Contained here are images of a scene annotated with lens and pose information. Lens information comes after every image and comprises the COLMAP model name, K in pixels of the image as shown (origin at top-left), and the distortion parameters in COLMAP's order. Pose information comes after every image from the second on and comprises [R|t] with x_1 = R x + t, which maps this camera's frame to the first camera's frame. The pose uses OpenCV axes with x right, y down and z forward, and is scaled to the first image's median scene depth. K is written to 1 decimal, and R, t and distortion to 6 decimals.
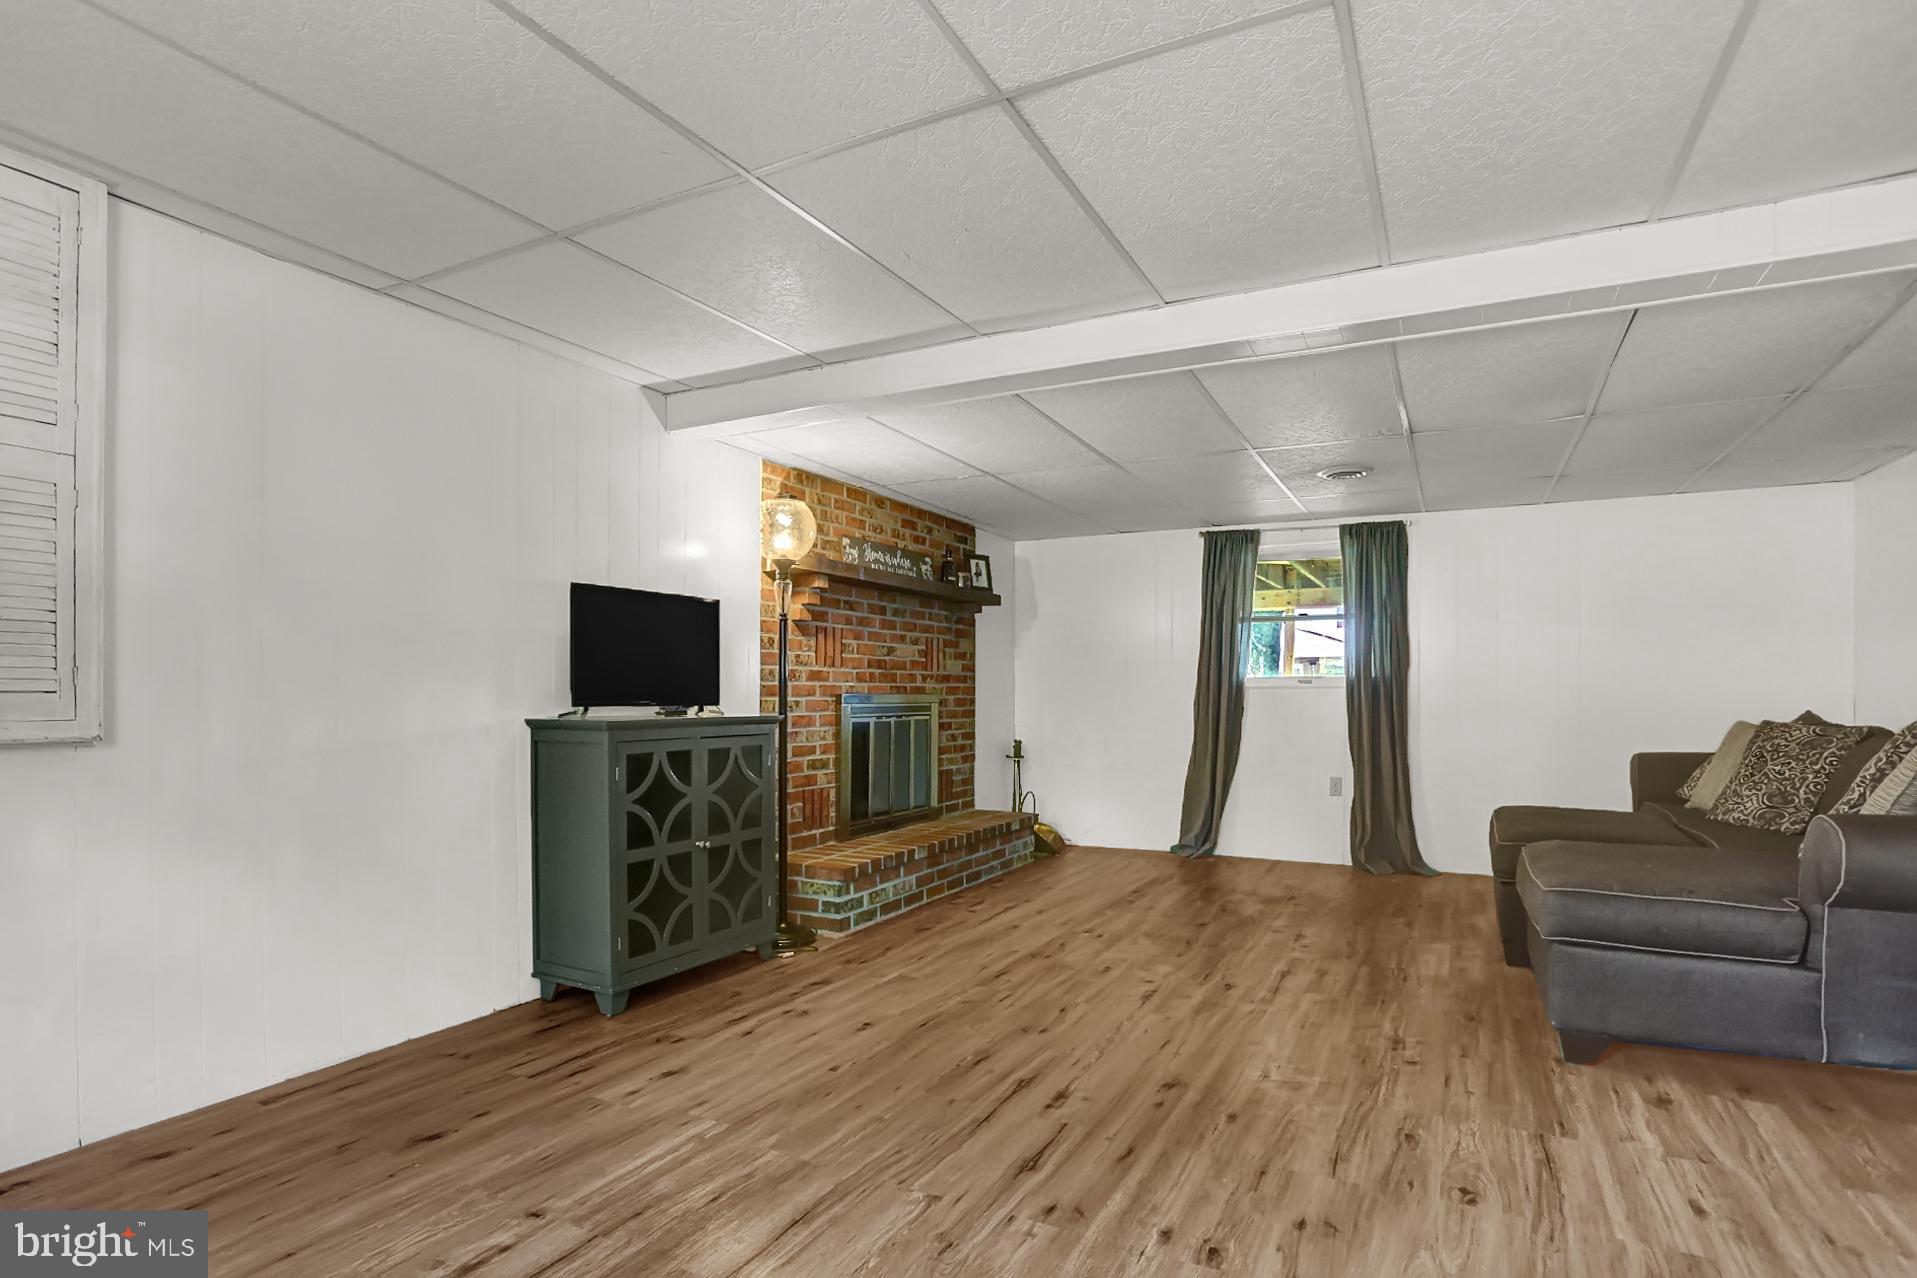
lens RADIAL K [[981.5, 0, 929.5], [0, 981.5, 704.7], [0, 0, 1]] dist [-0.032702, 0.000328]
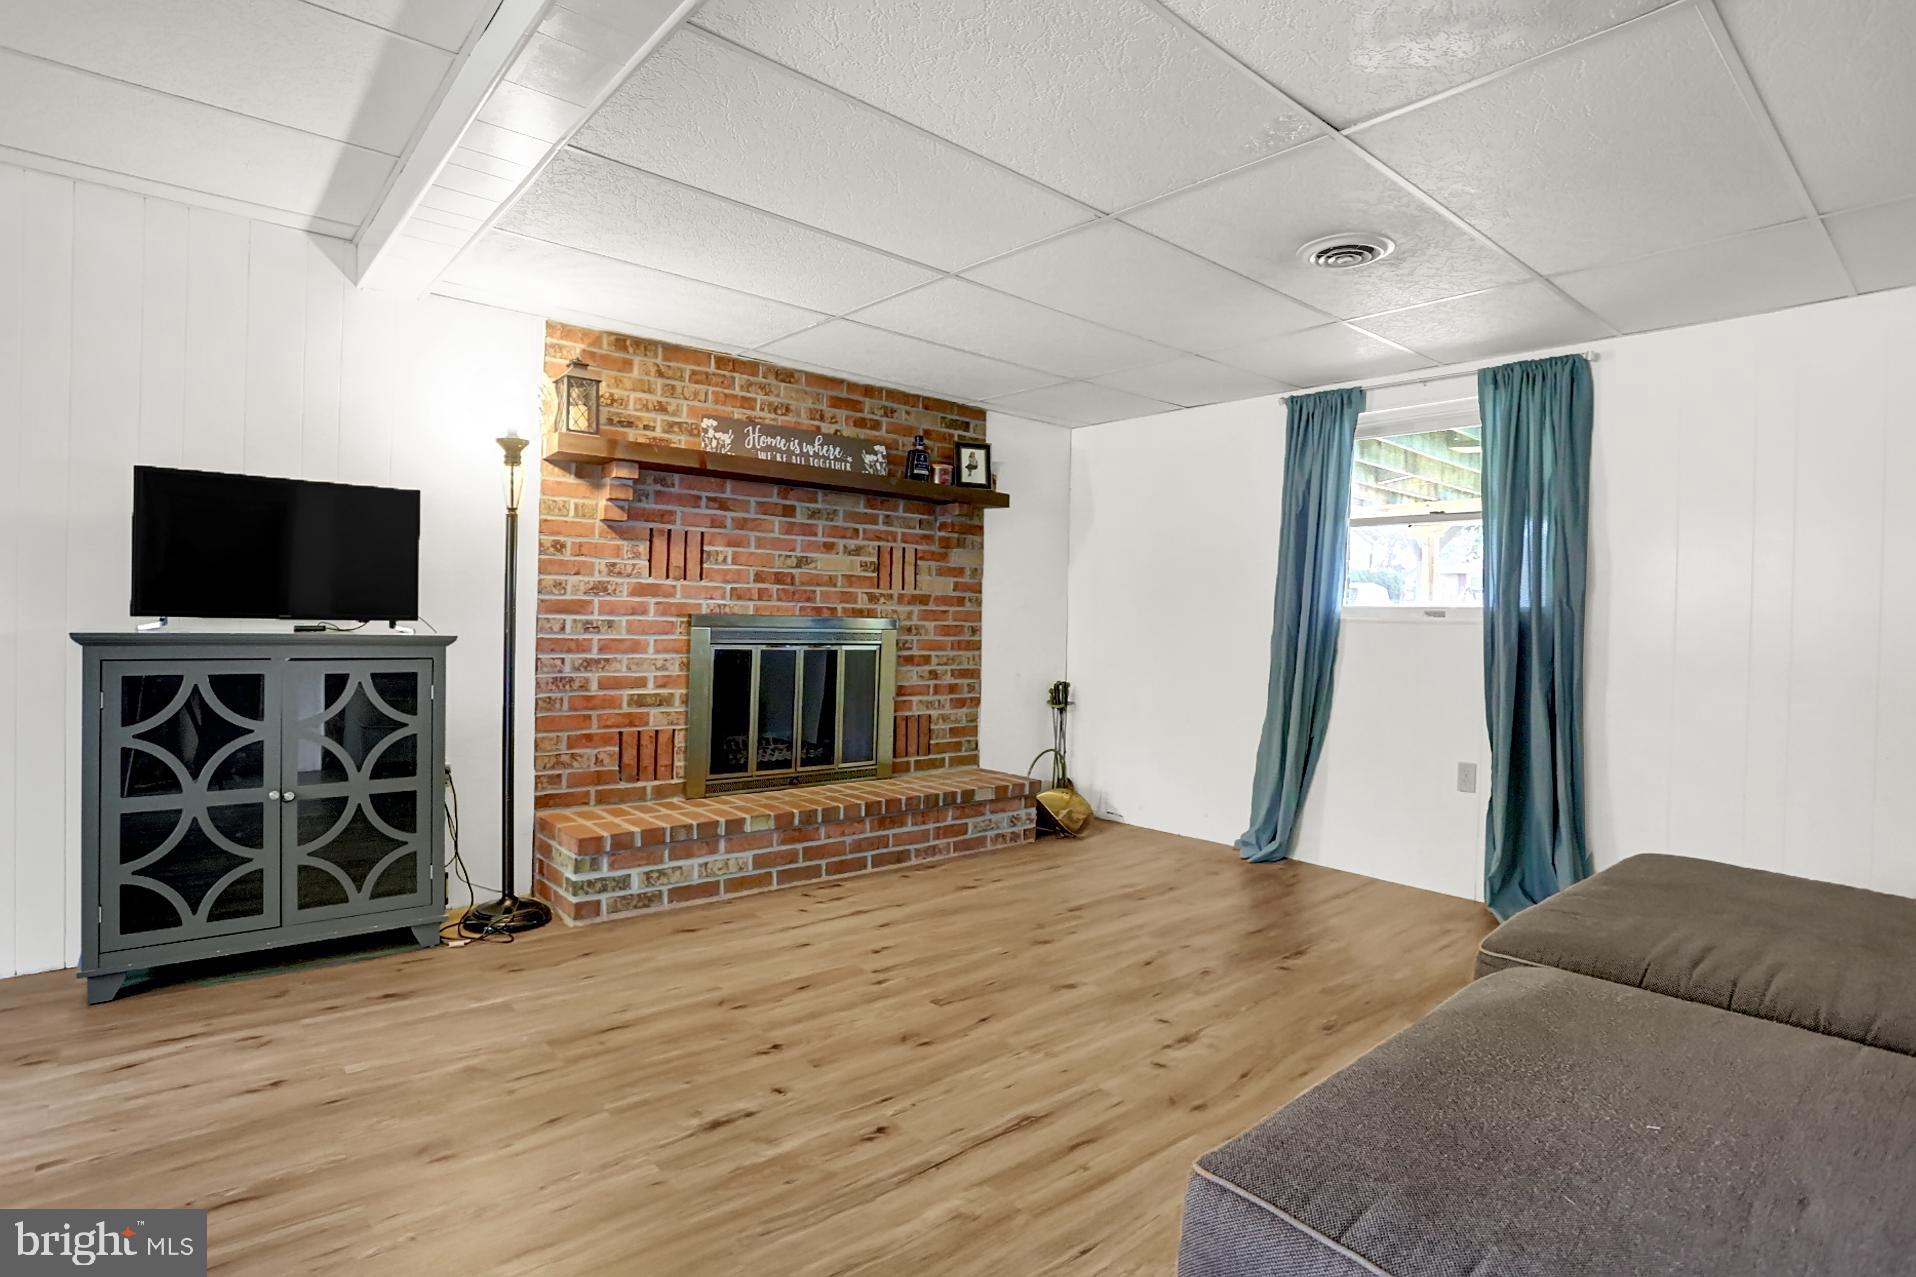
lens RADIAL K [[953.9, 0, 940.6], [0, 953.9, 624.2], [0, 0, 1]] dist [-0.065444, 0.036921]
pose [[0.929541, 0.025792, -0.367816, 0.374259], [-0.029391, 0.999559, -0.004184, -0.005036], [0.367546, 0.014699, 0.929889, 0.348927]]
